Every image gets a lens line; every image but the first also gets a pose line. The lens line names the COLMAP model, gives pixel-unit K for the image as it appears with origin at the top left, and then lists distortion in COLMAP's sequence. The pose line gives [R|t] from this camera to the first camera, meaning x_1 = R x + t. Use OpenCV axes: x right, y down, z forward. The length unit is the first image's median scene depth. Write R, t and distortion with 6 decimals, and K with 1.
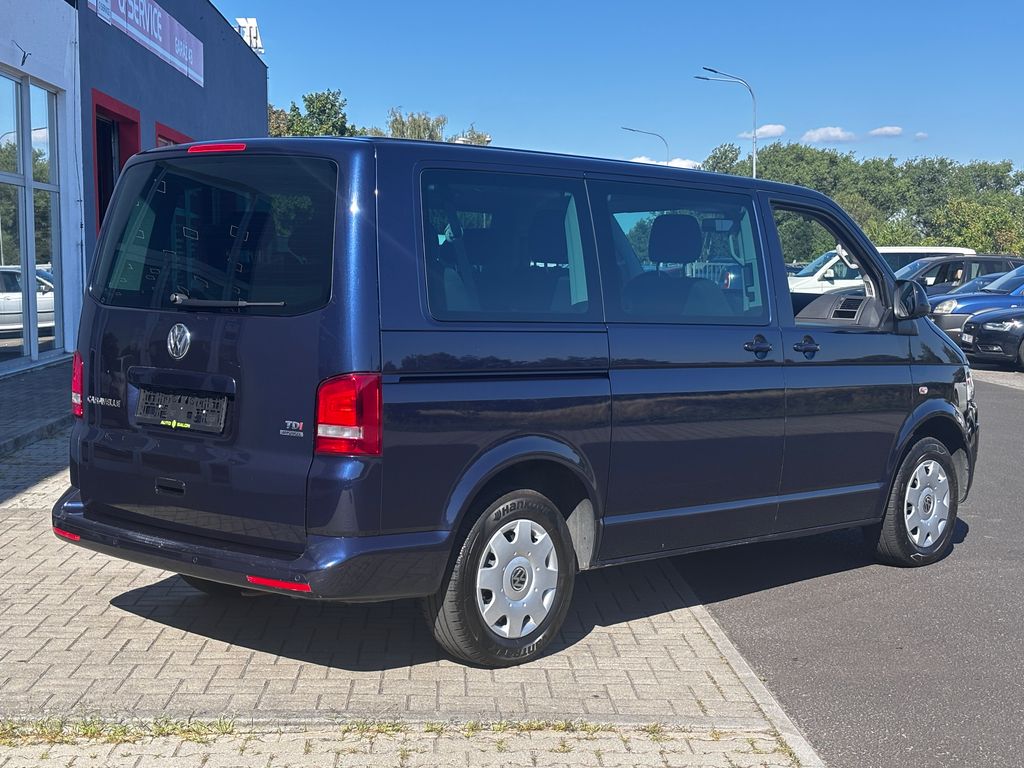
lens RADIAL K [[1612.6, 0, 512.0], [0, 1612.6, 384.0], [0, 0, 1]] dist [-0.014176, -0.015829]
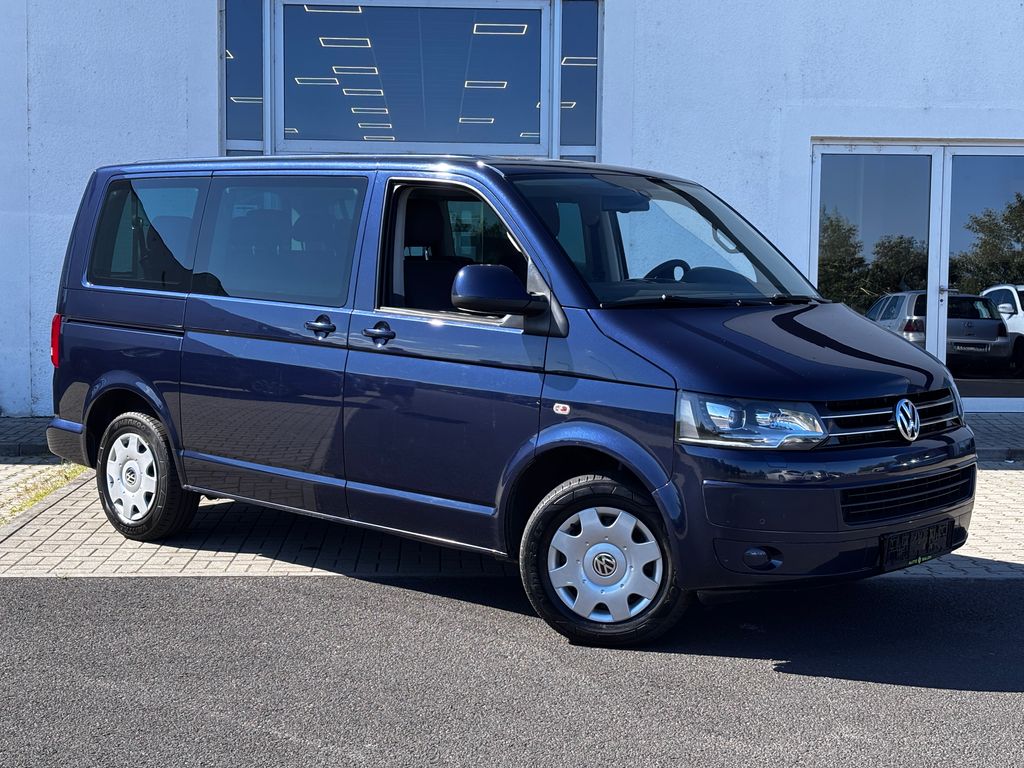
lens RADIAL K [[1591.9, 0, 512.0], [0, 1591.9, 384.0], [0, 0, 1]] dist [0.004657, 0.012958]
pose [[0.019759, 0.083290, -0.996329, 1.016577], [-0.072089, 0.994049, 0.081669, -0.068507], [0.997202, 0.070211, 0.025646, 0.967389]]
